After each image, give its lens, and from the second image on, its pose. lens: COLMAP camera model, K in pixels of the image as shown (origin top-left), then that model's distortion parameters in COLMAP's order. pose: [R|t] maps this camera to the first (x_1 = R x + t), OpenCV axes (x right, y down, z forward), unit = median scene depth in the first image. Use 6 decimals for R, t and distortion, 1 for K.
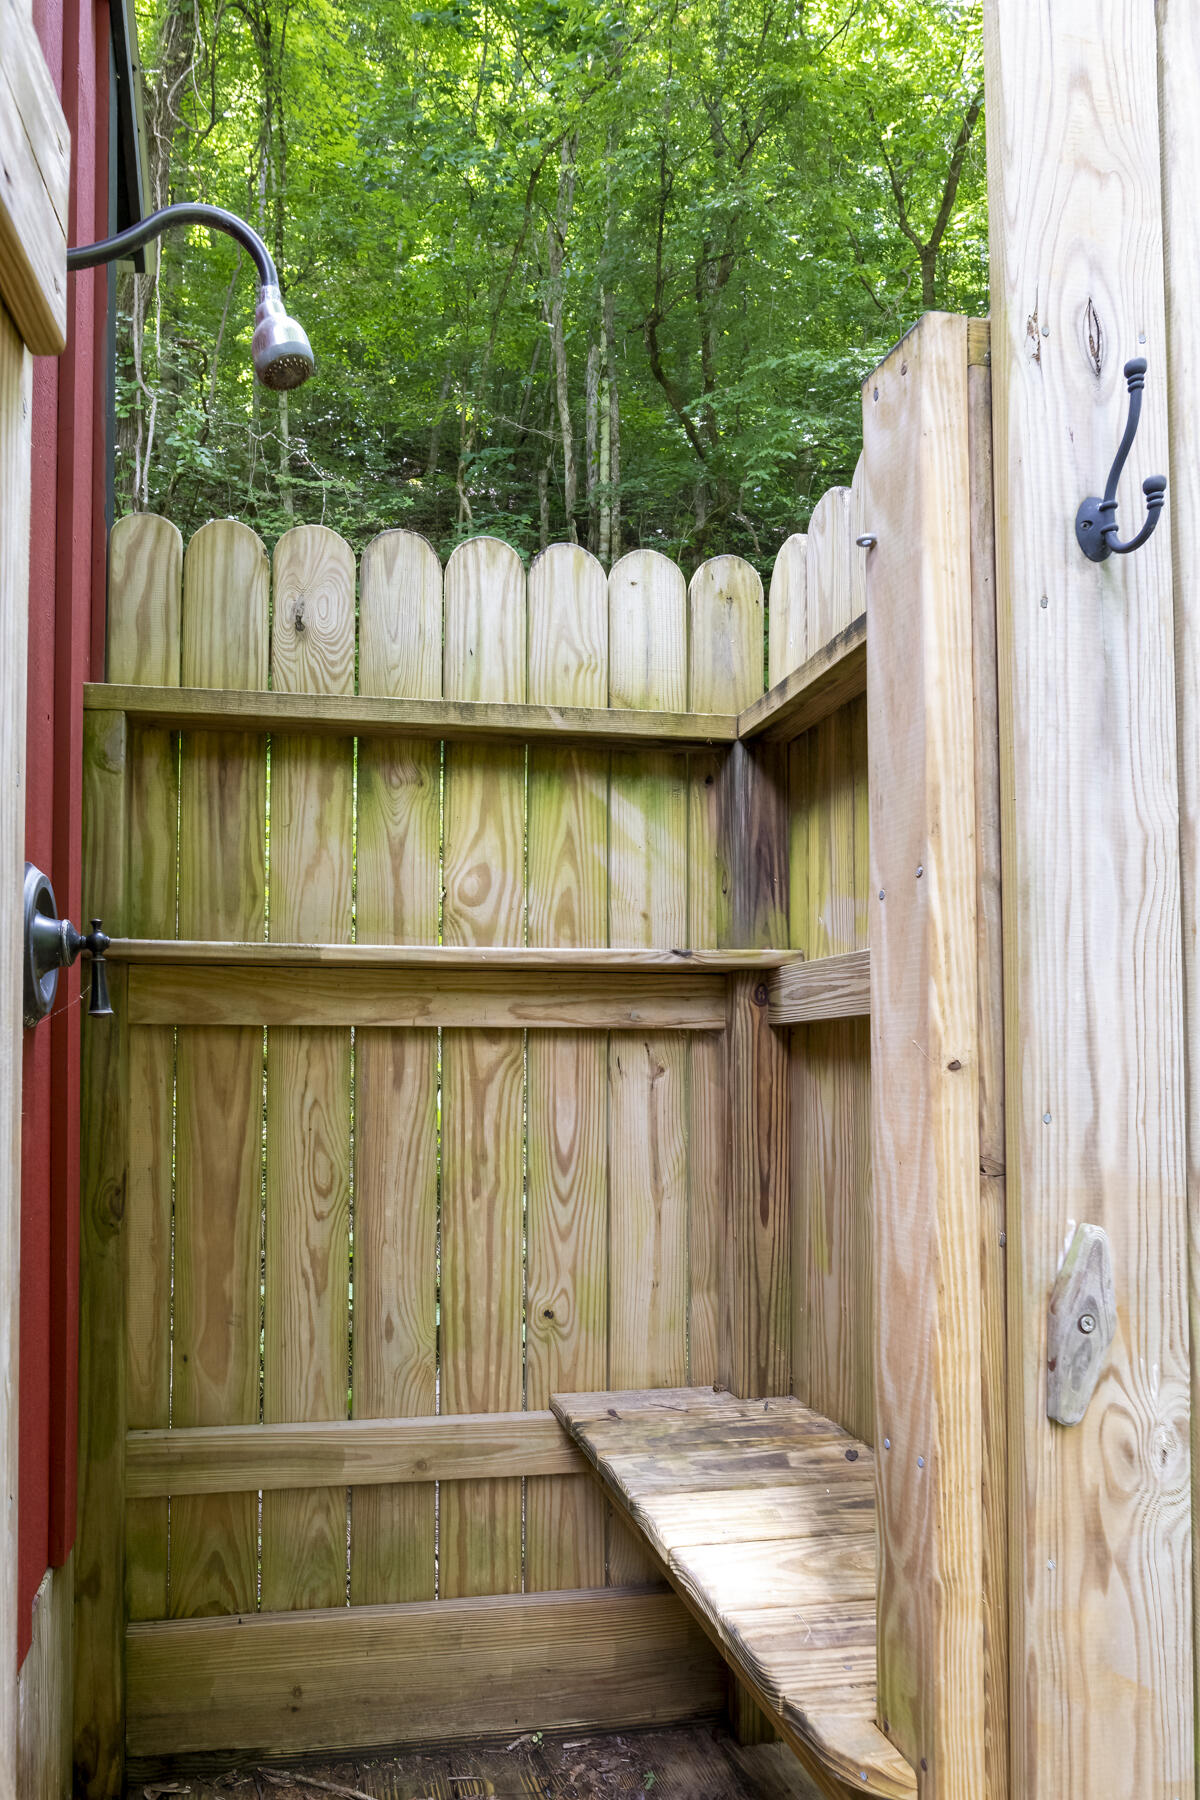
lens RADIAL K [[1097.2, 0, 440.3], [0, 1097.2, 916.7], [0, 0, 1]] dist [-0.013116, 0.006378]
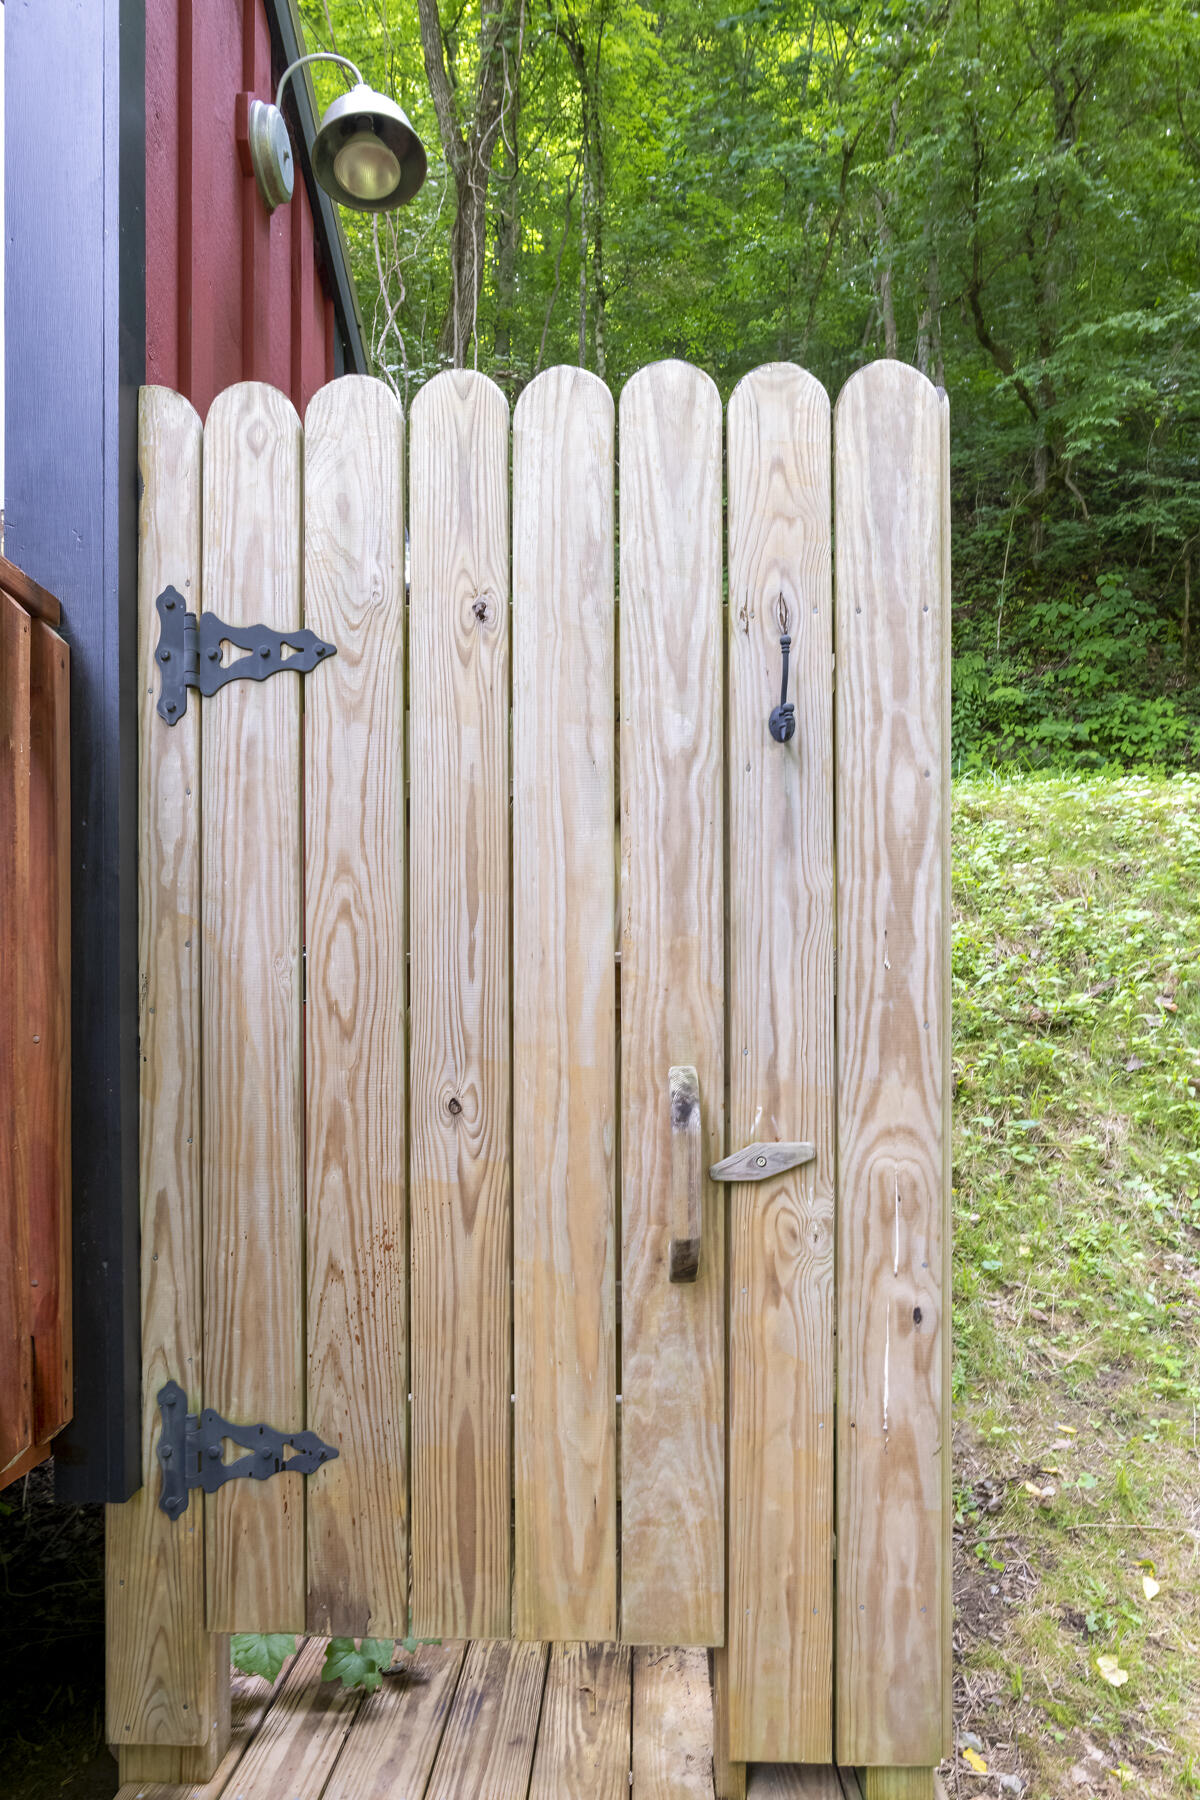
lens RADIAL K [[1097.2, 0, 606.3], [0, 1097.2, 907.1], [0, 0, 1]] dist [-0.013116, 0.006378]
pose [[0.986293, -0.021263, -0.163627, 0.596953], [0.021944, 0.999756, 0.002356, -0.065130], [0.163537, -0.005915, 0.986519, -0.810841]]
